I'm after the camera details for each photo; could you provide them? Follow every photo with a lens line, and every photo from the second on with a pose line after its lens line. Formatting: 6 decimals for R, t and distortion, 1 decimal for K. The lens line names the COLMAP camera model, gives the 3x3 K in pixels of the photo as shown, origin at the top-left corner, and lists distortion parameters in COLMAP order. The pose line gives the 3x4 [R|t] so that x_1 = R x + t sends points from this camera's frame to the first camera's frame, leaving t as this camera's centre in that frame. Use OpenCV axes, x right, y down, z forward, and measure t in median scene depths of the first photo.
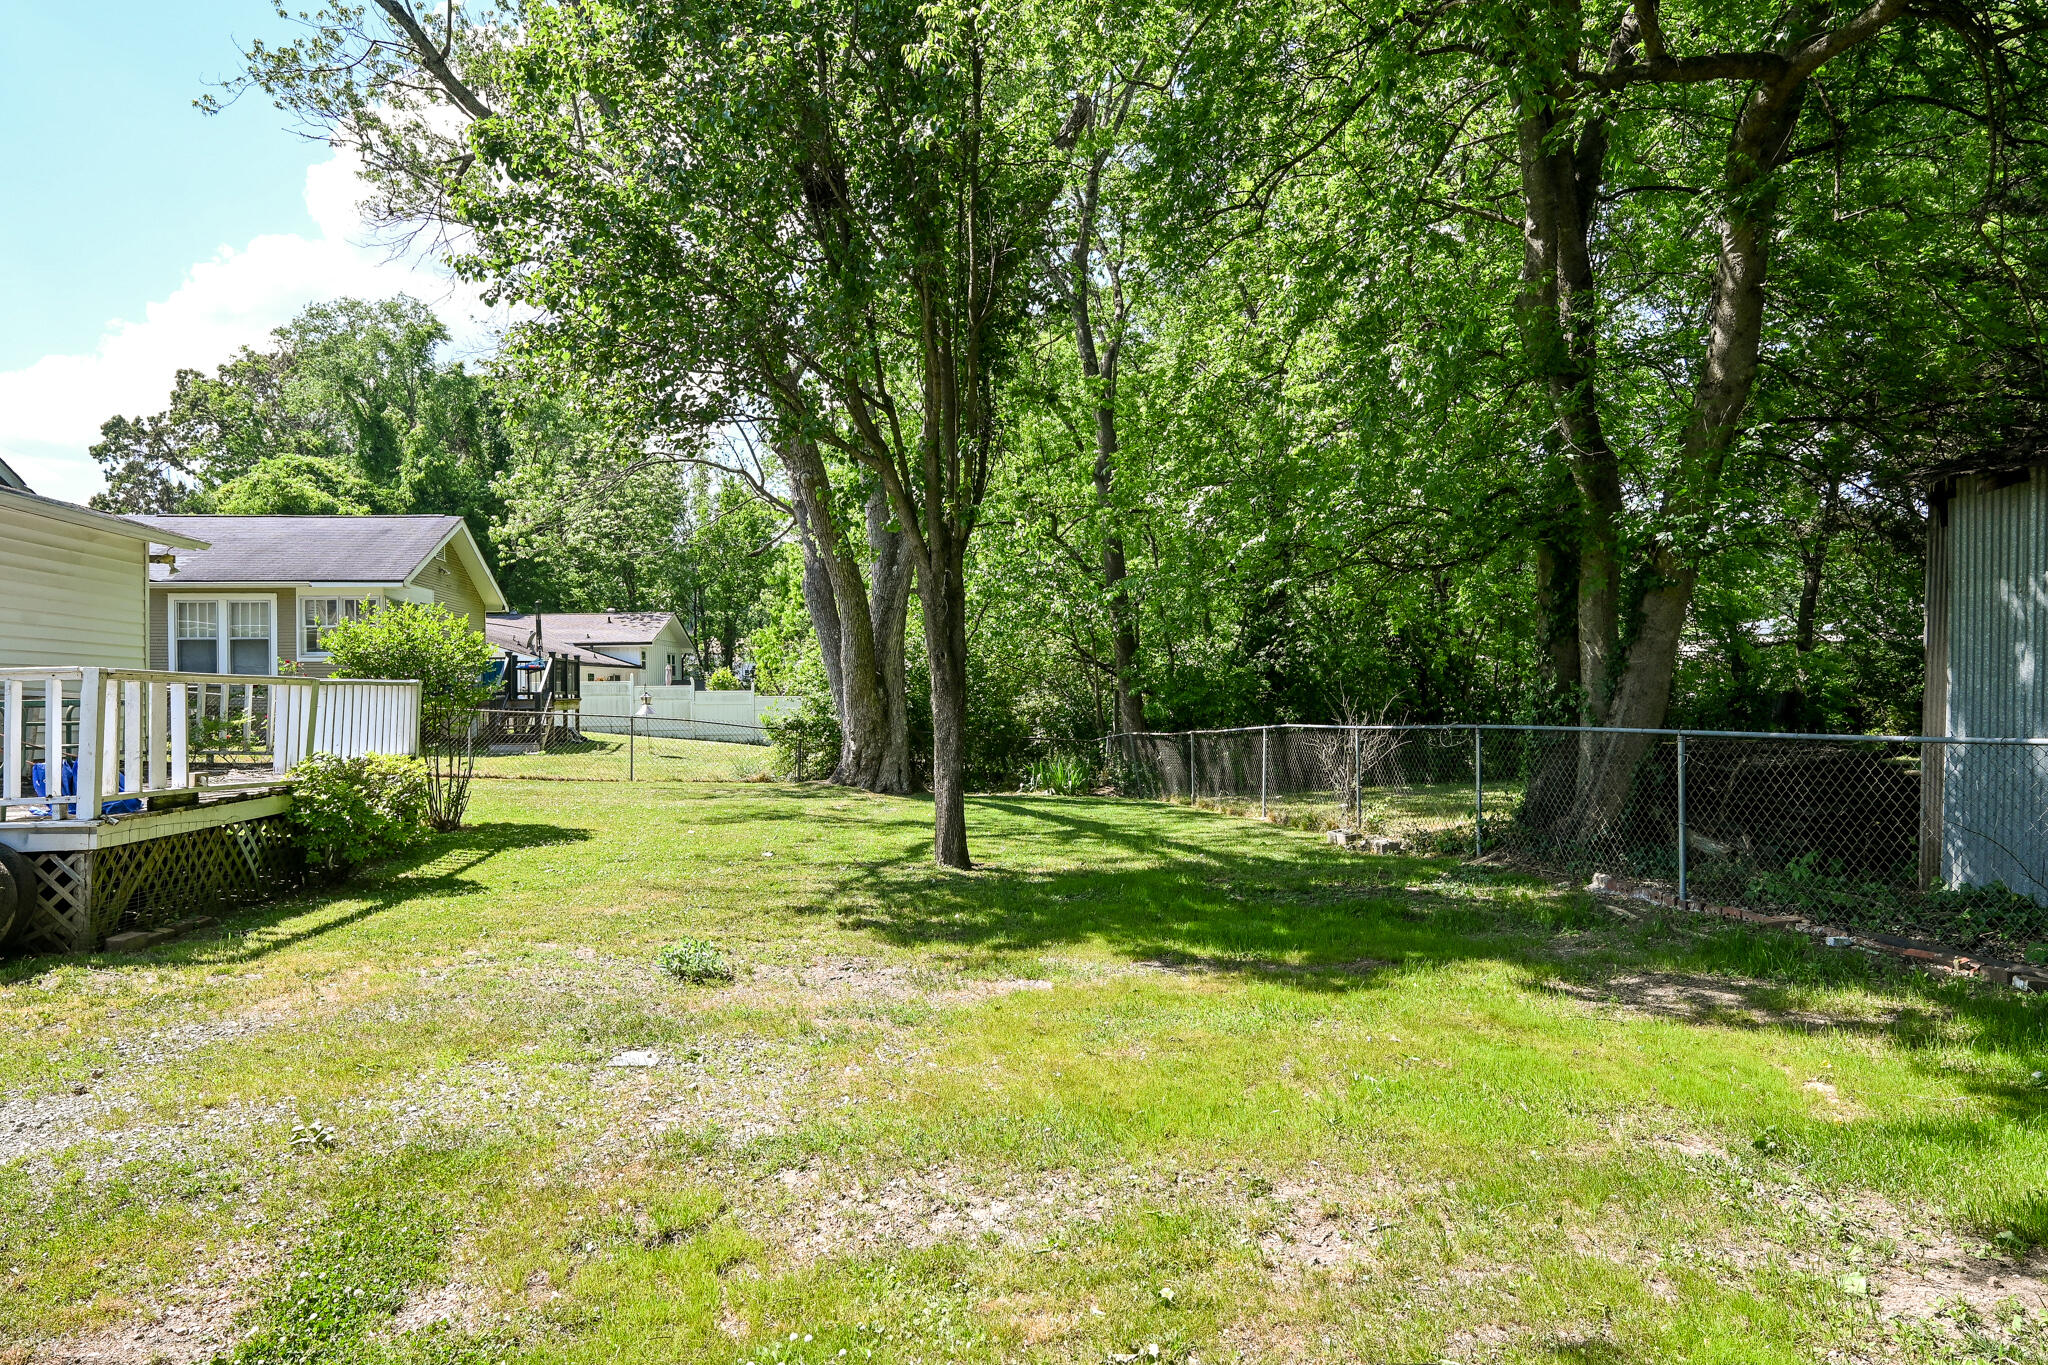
lens RADIAL K [[1252.0, 0, 1024.0], [0, 1252.0, 682.5], [0, 0, 1]] dist [-0.002896, 0.001796]
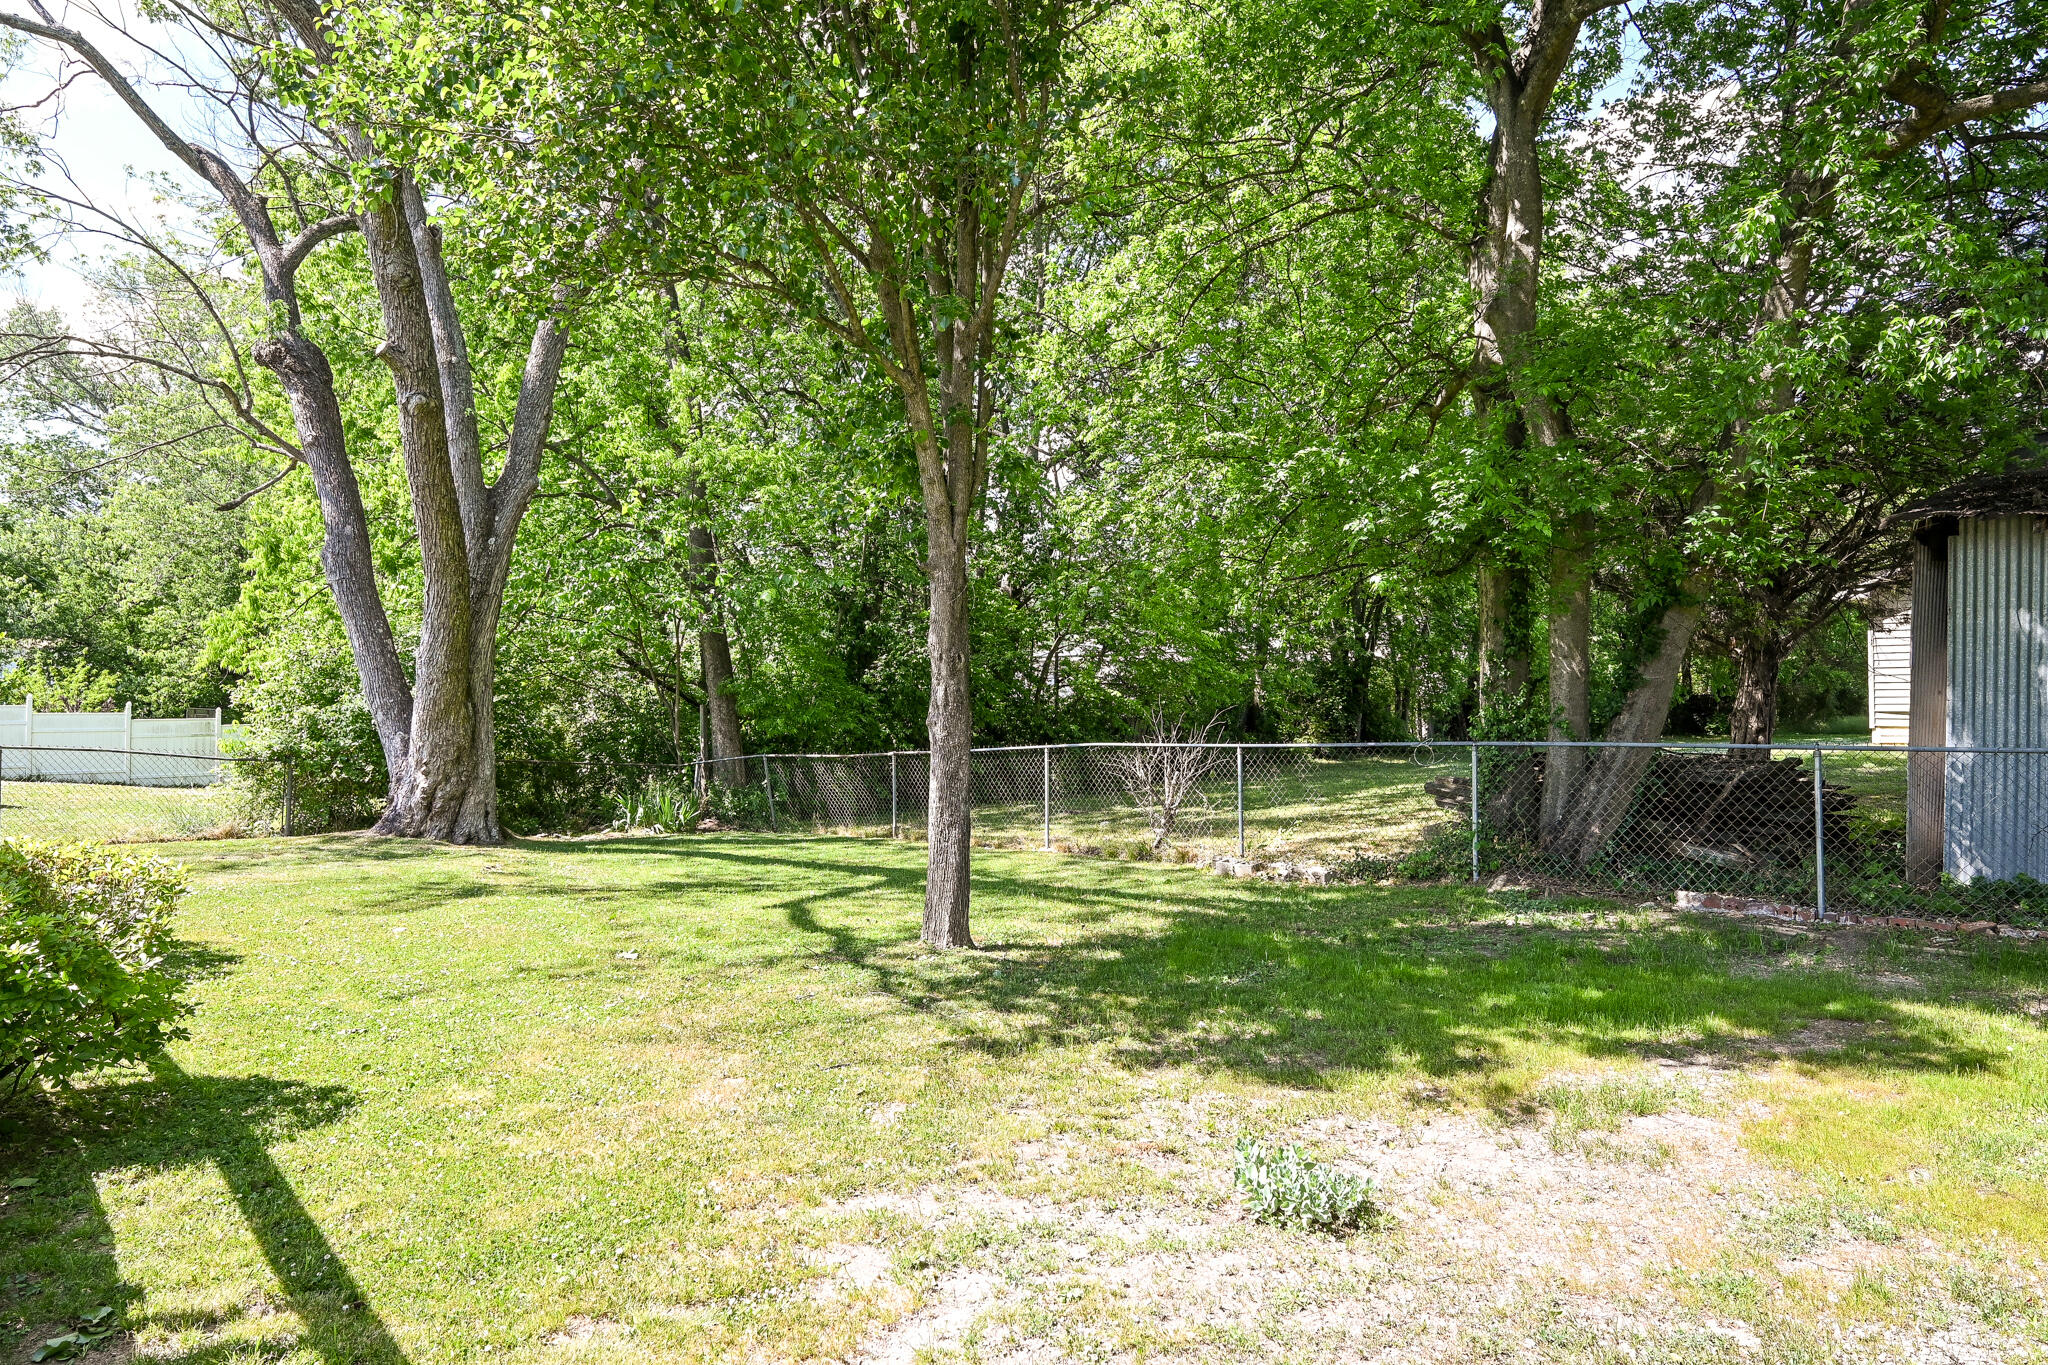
lens RADIAL K [[1252.0, 0, 1024.0], [0, 1252.0, 682.5], [0, 0, 1]] dist [-0.002896, 0.001796]
pose [[0.845662, 0.010177, 0.533622, -0.233203], [-0.003966, 0.999910, -0.012785, 0.001066], [-0.533704, 0.008695, 0.845627, 0.202655]]
